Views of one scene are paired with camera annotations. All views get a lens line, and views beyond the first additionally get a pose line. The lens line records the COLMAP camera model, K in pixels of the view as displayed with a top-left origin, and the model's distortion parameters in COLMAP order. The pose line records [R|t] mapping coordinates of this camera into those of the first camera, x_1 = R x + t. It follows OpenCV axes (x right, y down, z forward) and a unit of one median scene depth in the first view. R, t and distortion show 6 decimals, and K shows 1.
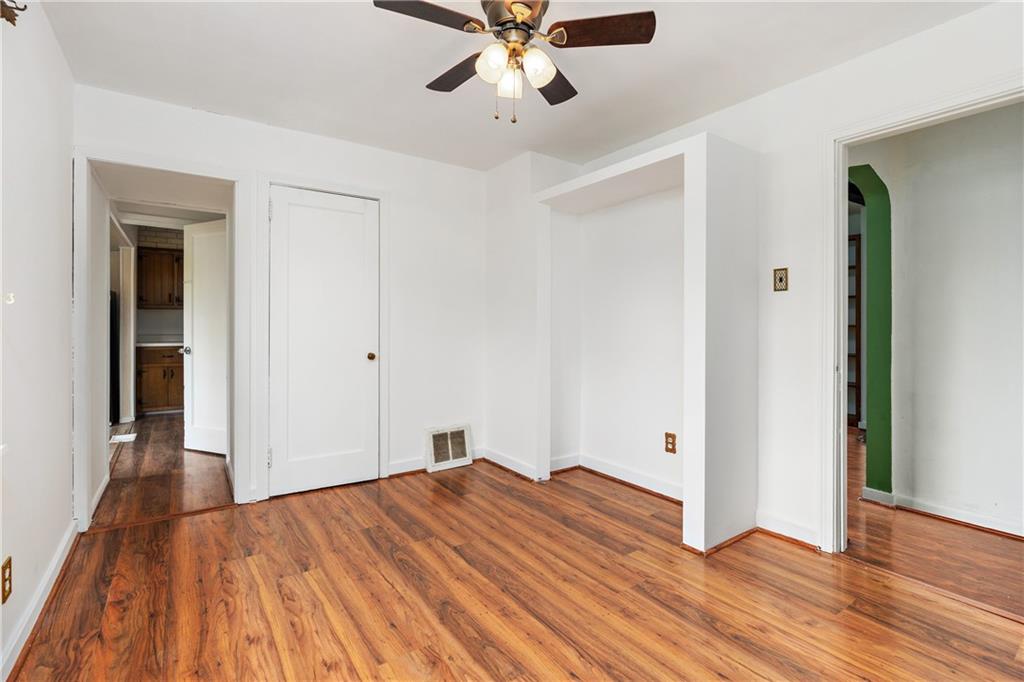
lens RADIAL K [[472.3, 0, 520.6], [0, 472.3, 323.4], [0, 0, 1]] dist [-0.005783, 0.001570]
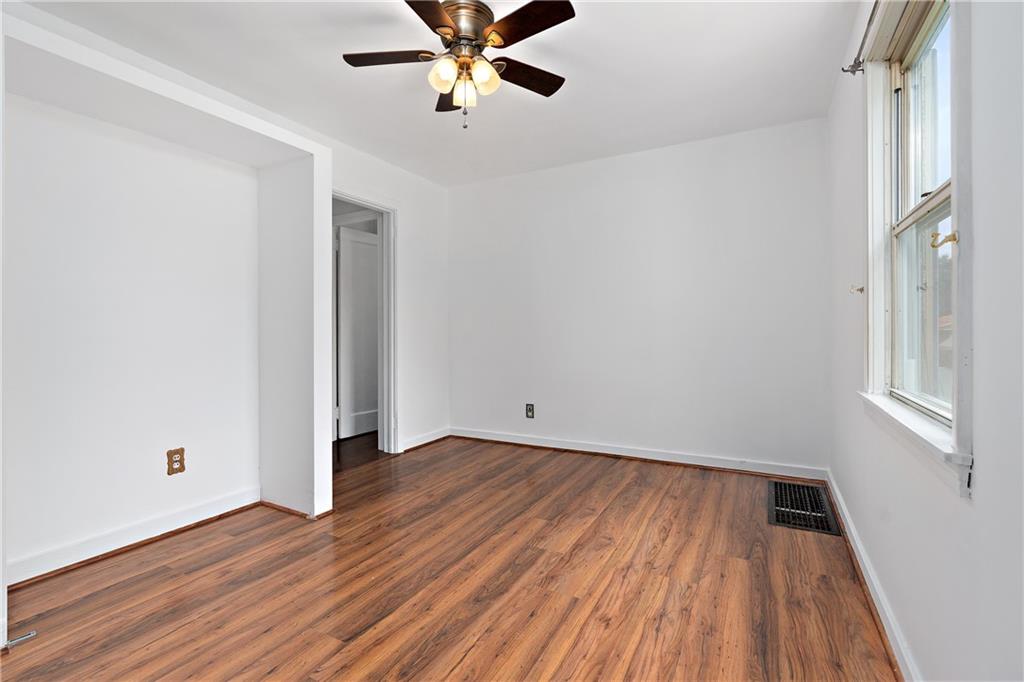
lens RADIAL K [[472.3, 0, 512.0], [0, 472.3, 334.6], [0, 0, 1]] dist [-0.005783, 0.001570]
pose [[-0.435804, -0.005649, 0.900024, -0.975699], [0.003107, 0.999965, 0.007781, 0.054483], [-0.900036, 0.006187, -0.435771, 1.271235]]
